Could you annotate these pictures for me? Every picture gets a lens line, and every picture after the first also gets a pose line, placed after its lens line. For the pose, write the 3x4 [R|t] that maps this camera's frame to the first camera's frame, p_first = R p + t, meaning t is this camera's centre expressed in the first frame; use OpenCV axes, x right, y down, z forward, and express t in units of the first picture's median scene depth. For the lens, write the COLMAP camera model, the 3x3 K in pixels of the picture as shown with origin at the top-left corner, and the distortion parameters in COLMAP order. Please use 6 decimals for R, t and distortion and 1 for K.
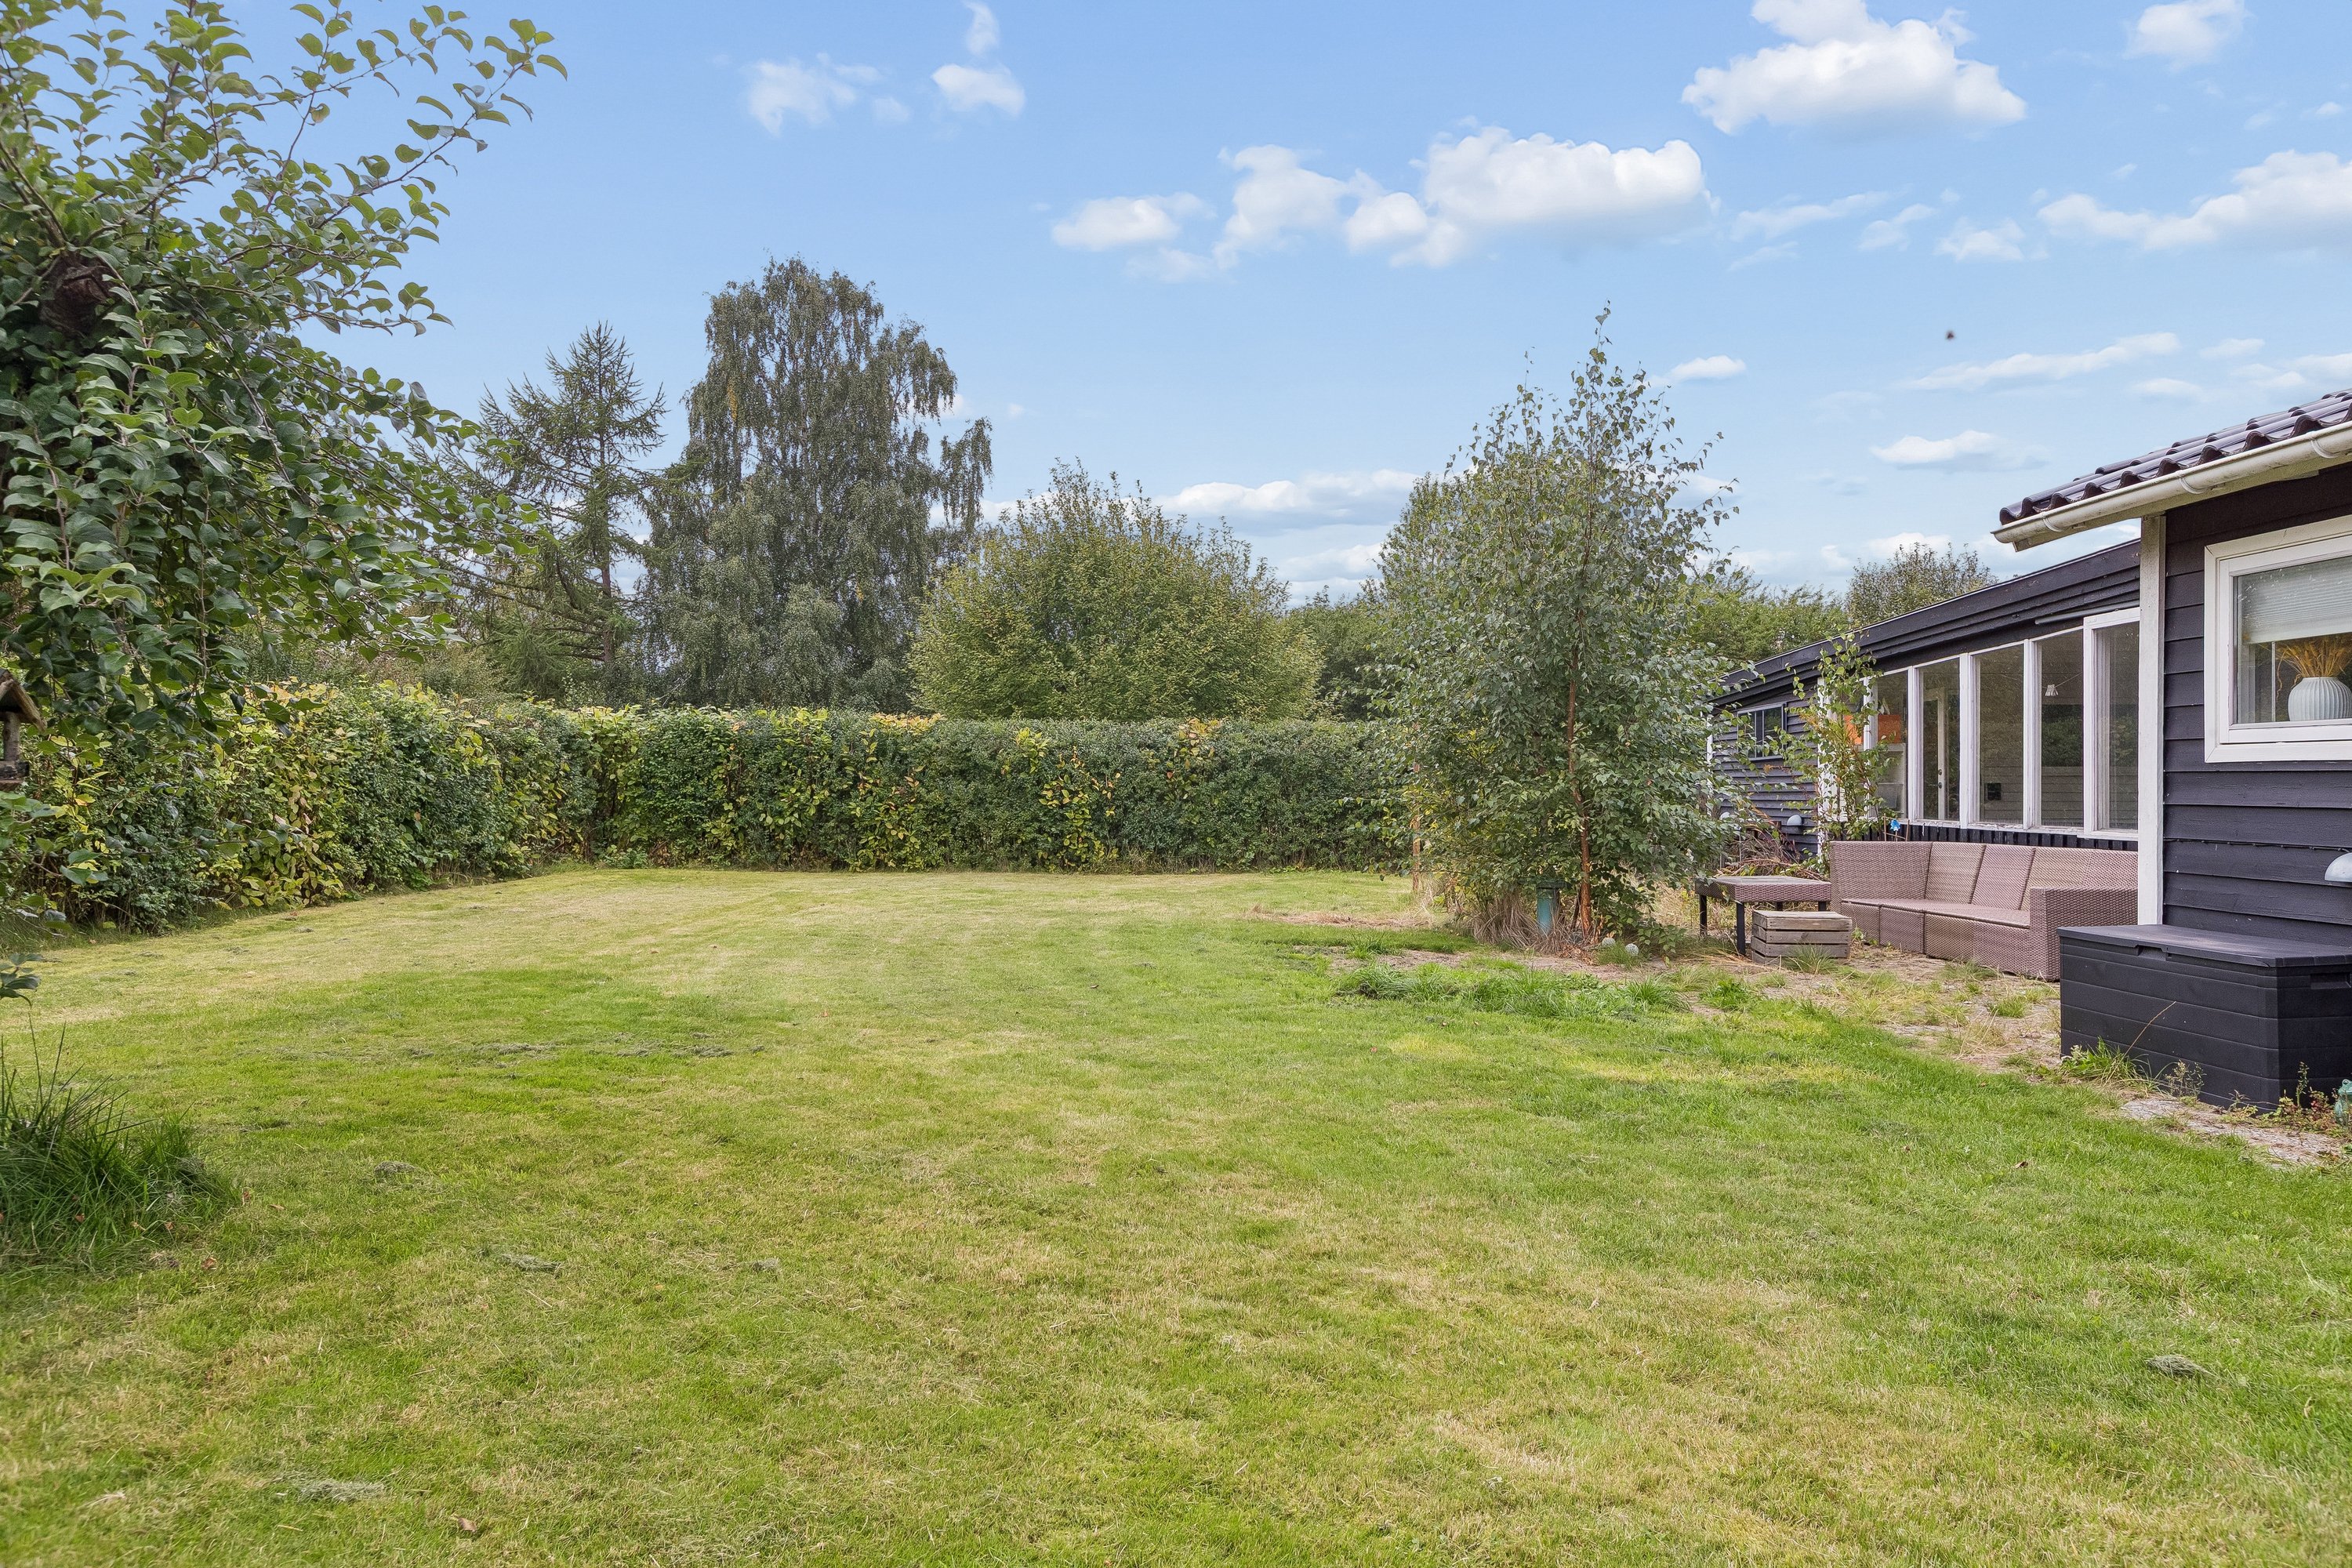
lens RADIAL K [[1571.6, 0, 1175.1], [0, 1571.6, 782.8], [0, 0, 1]] dist [0.002491, -0.001941]
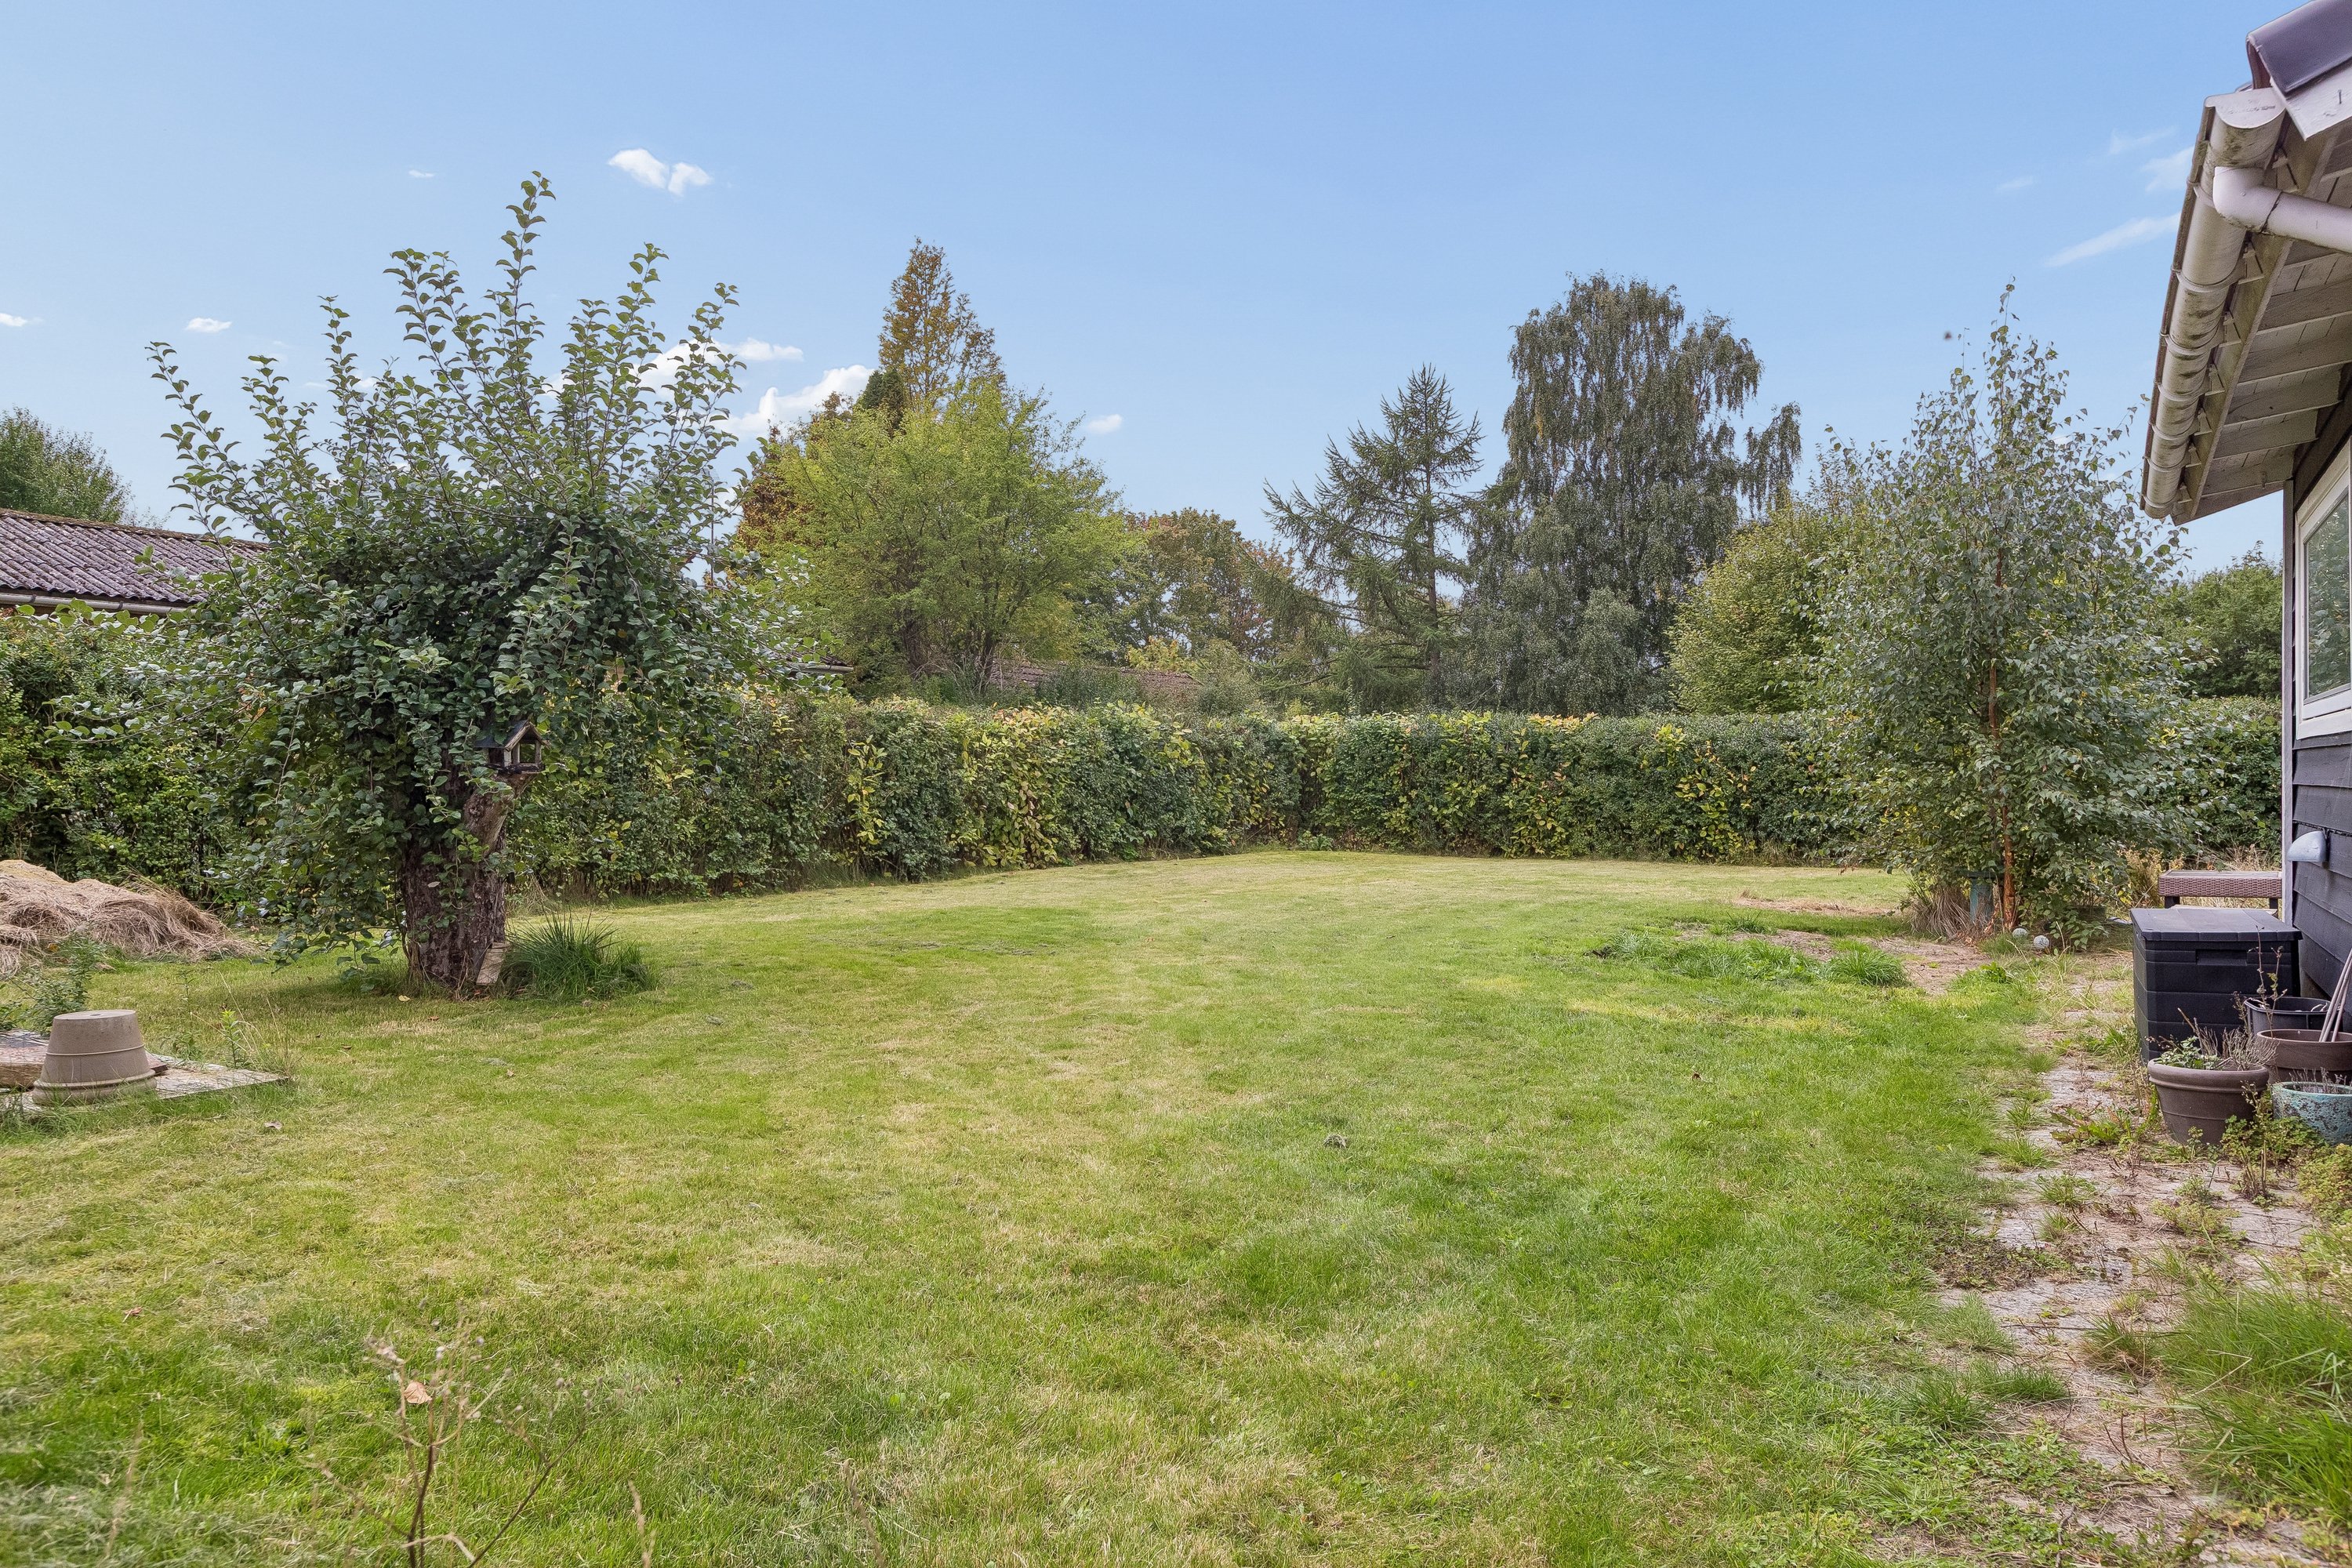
lens RADIAL K [[1571.6, 0, 1171.4], [0, 1571.6, 785.2], [0, 0, 1]] dist [0.002491, -0.001941]
pose [[0.835839, -0.003750, -0.548962, 0.204113], [0.004782, 0.999988, 0.000450, 0.003653], [0.548954, -0.003001, 0.835847, -0.054954]]
